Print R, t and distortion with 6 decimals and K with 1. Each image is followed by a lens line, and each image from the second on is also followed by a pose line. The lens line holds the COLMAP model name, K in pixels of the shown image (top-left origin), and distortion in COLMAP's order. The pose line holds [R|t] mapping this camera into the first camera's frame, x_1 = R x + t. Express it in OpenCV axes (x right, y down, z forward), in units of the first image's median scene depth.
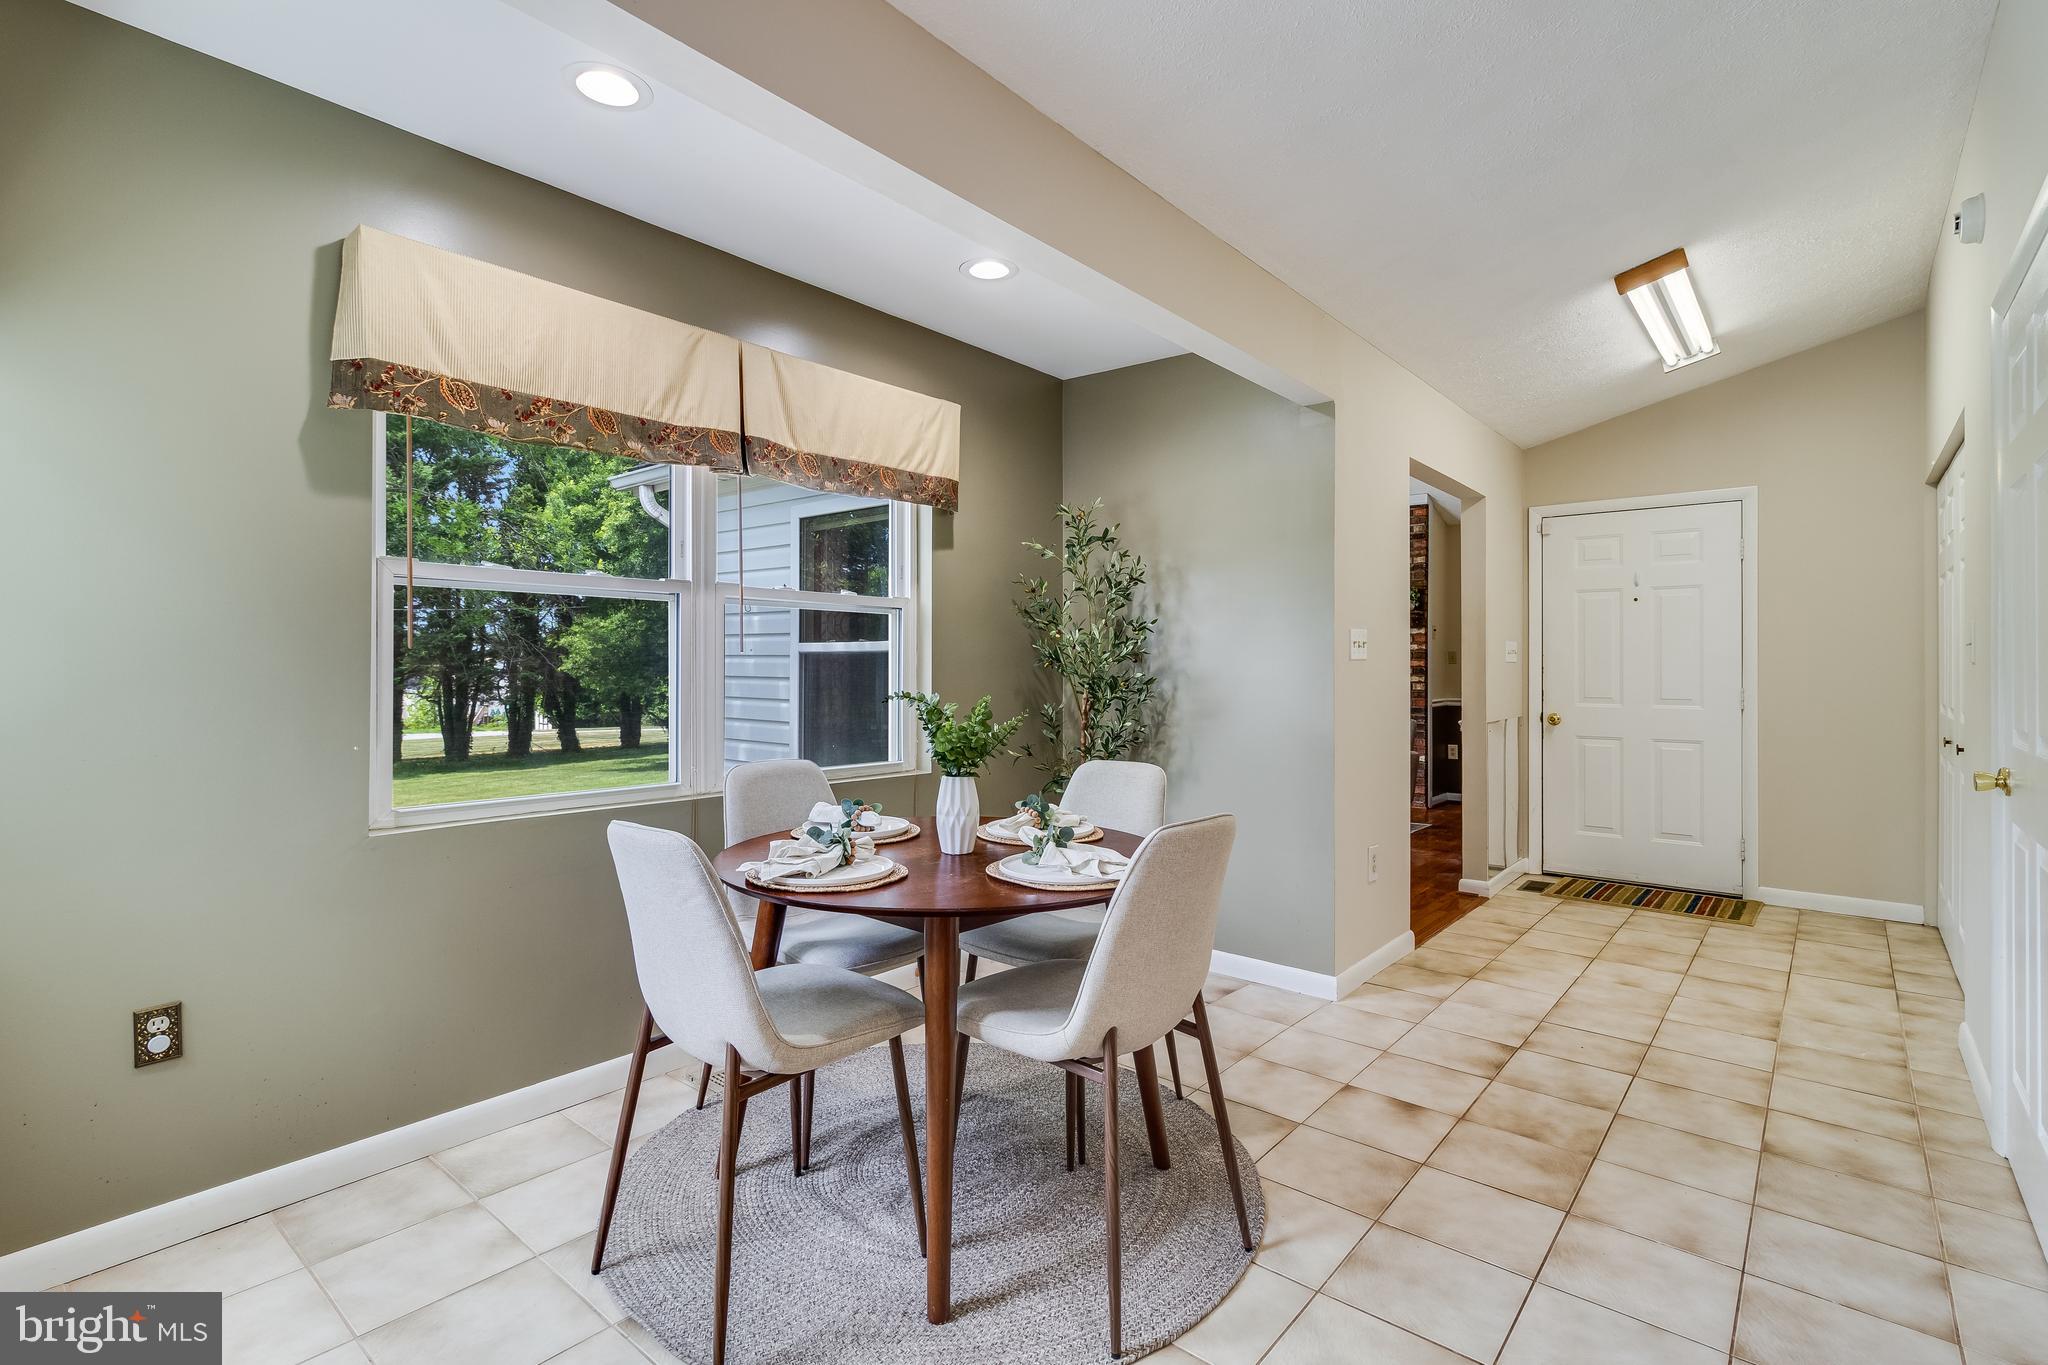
lens RADIAL K [[966.0, 0, 1018.4], [0, 966.0, 674.0], [0, 0, 1]] dist [-0.002217, -0.000383]
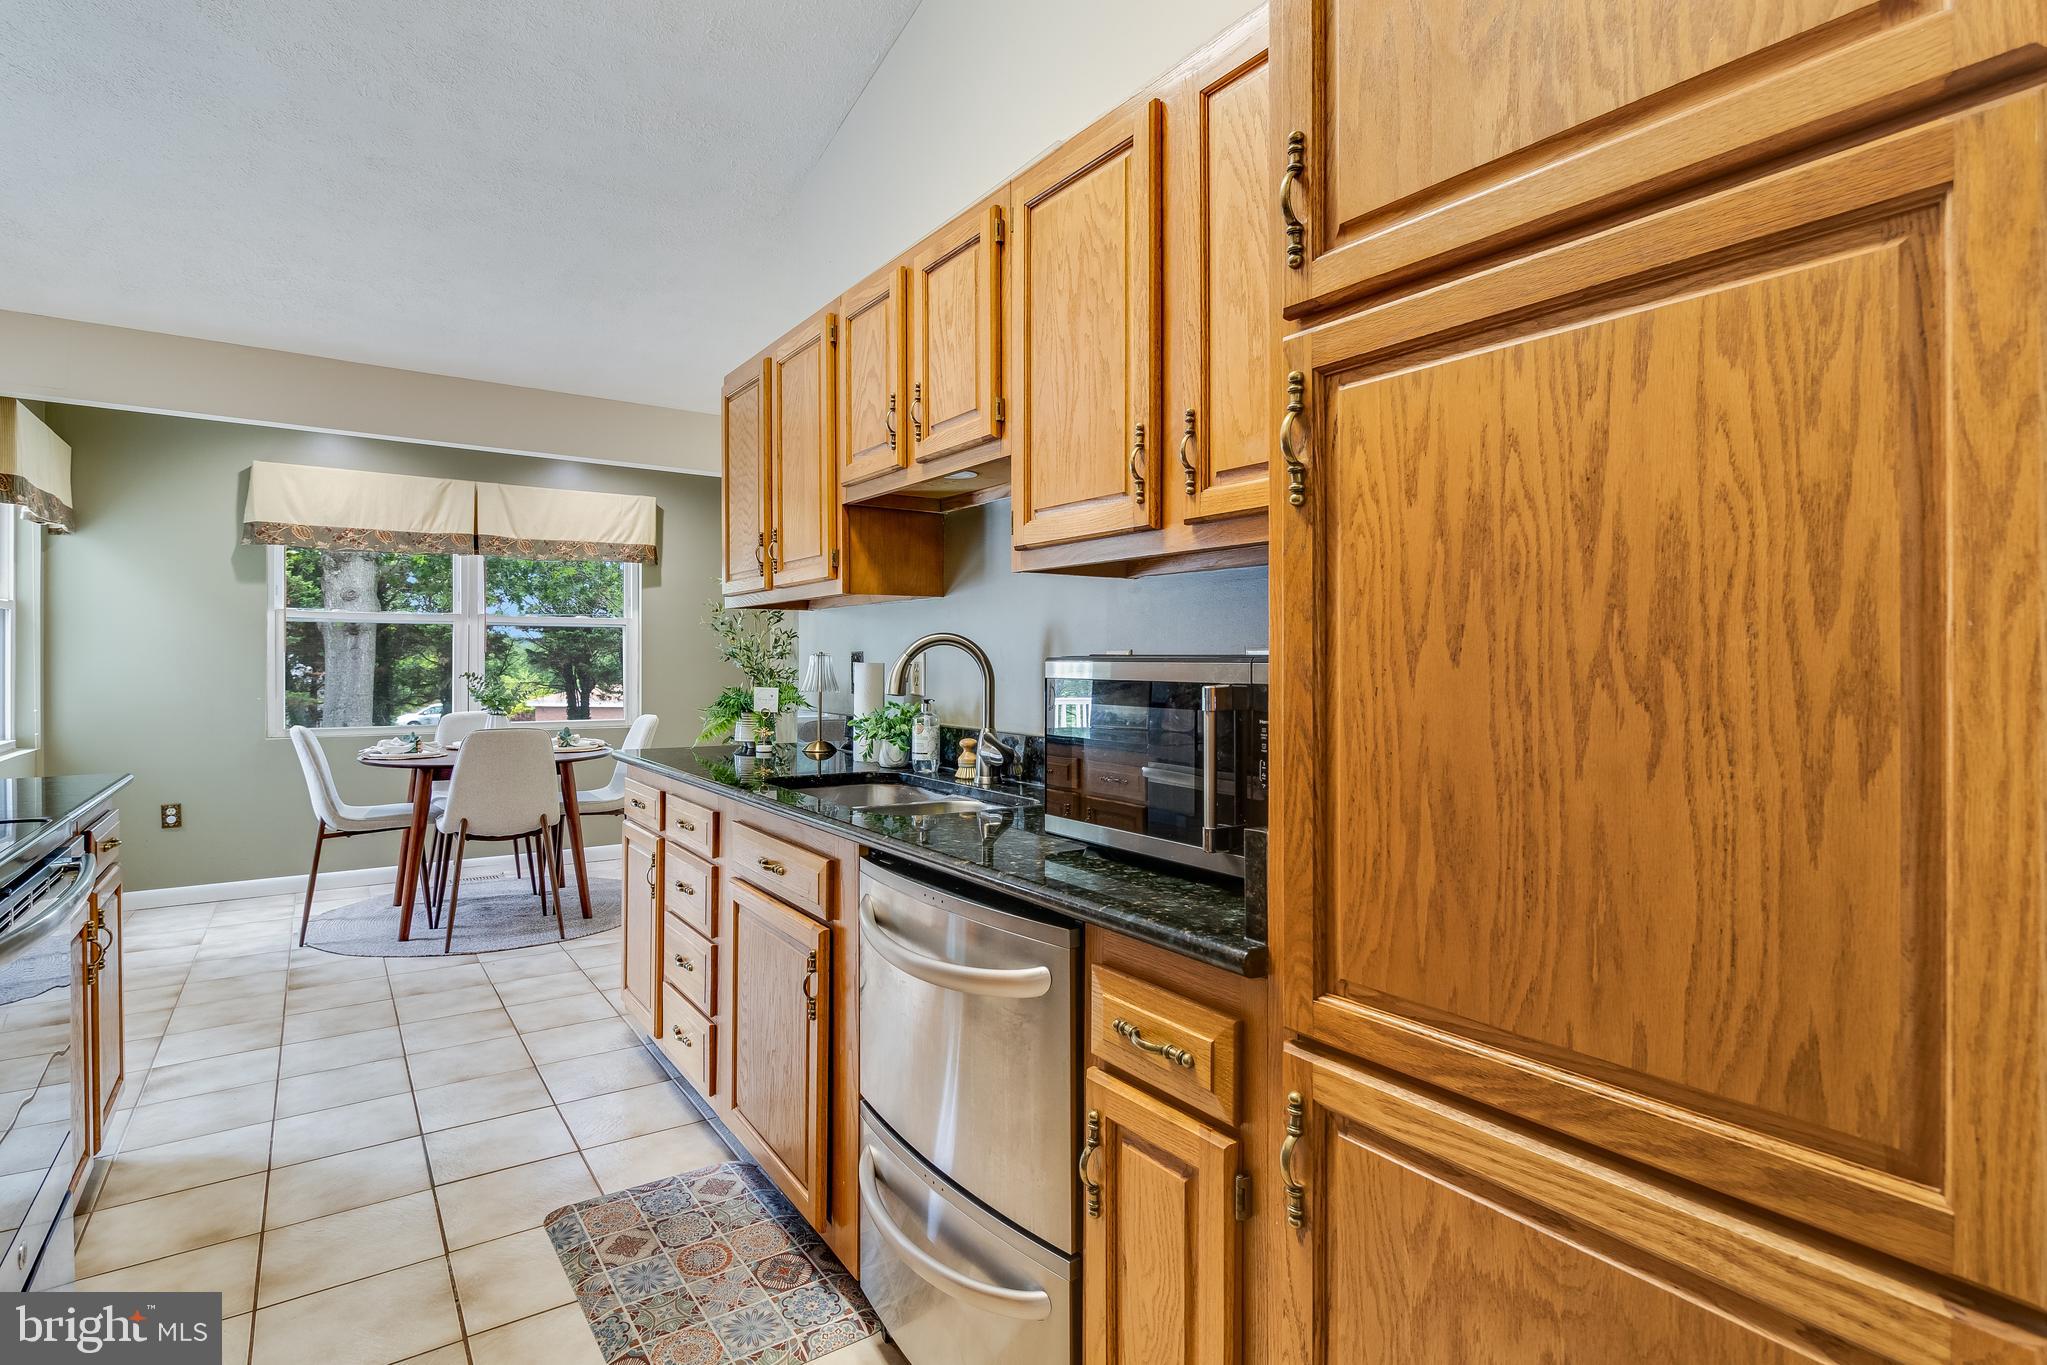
lens RADIAL K [[1003.8, 0, 1015.7], [0, 1003.8, 672.2], [0, 0, 1]] dist [0.001771, 0.000098]
pose [[0.964341, -0.000566, -0.264663, 1.598285], [0.000769, 0.999999, 0.000663, 0.019251], [0.264663, -0.000843, 0.964341, -0.754871]]
